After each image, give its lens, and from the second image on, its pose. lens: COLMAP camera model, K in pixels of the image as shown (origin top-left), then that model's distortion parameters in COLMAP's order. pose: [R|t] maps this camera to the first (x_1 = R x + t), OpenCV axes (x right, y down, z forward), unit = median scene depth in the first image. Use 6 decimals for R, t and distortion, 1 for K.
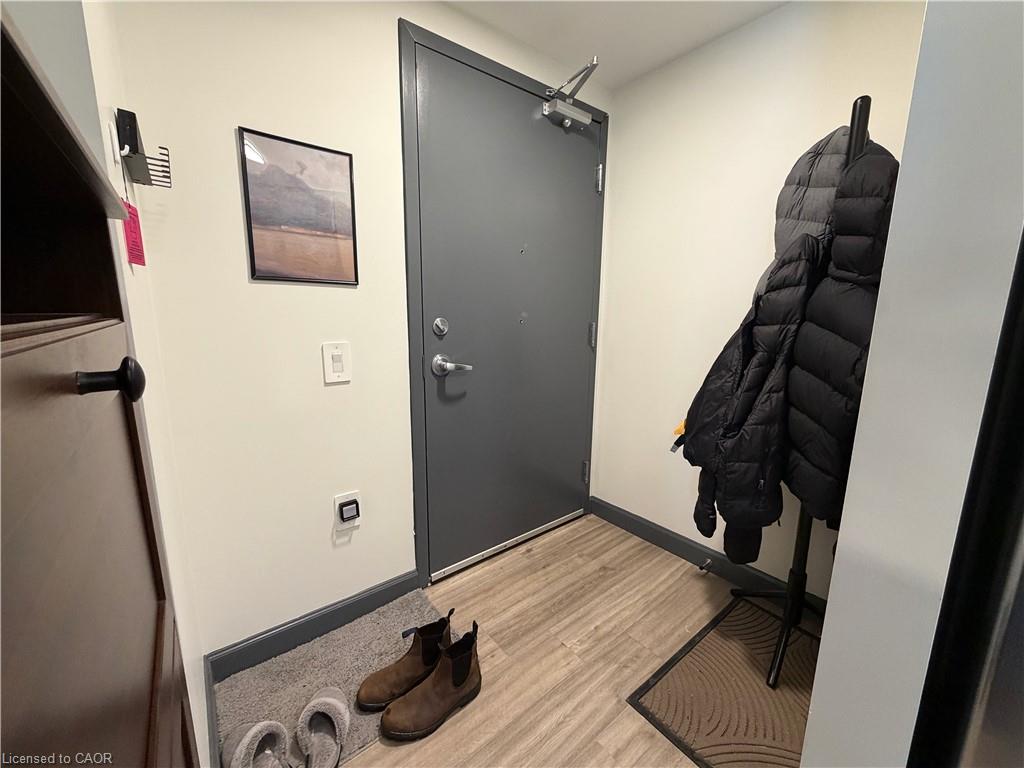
lens RADIAL K [[406.4, 0, 511.6], [0, 406.4, 383.7], [0, 0, 1]] dist [0.001275, 0.000263]
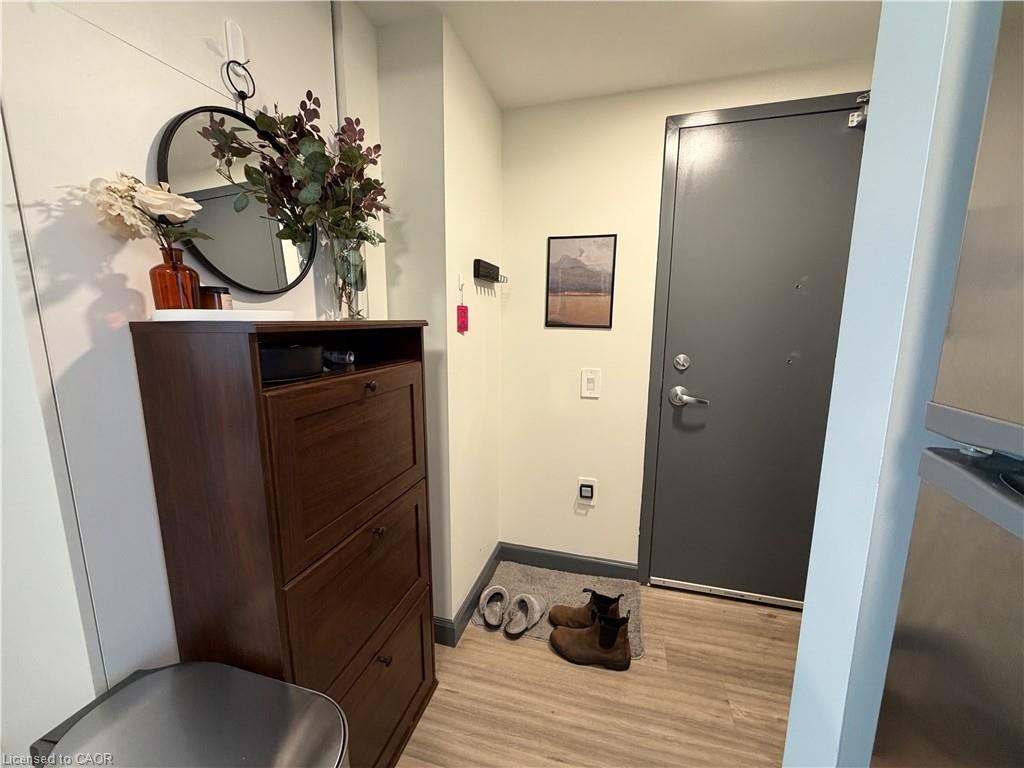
lens RADIAL K [[406.4, 0, 511.2], [0, 406.4, 384.7], [0, 0, 1]] dist [0.001275, 0.000263]
pose [[0.586253, 0.124251, -0.800543, 0.515557], [-0.146334, 0.988156, 0.046206, -0.070133], [0.796802, 0.090058, 0.597491, -0.049215]]
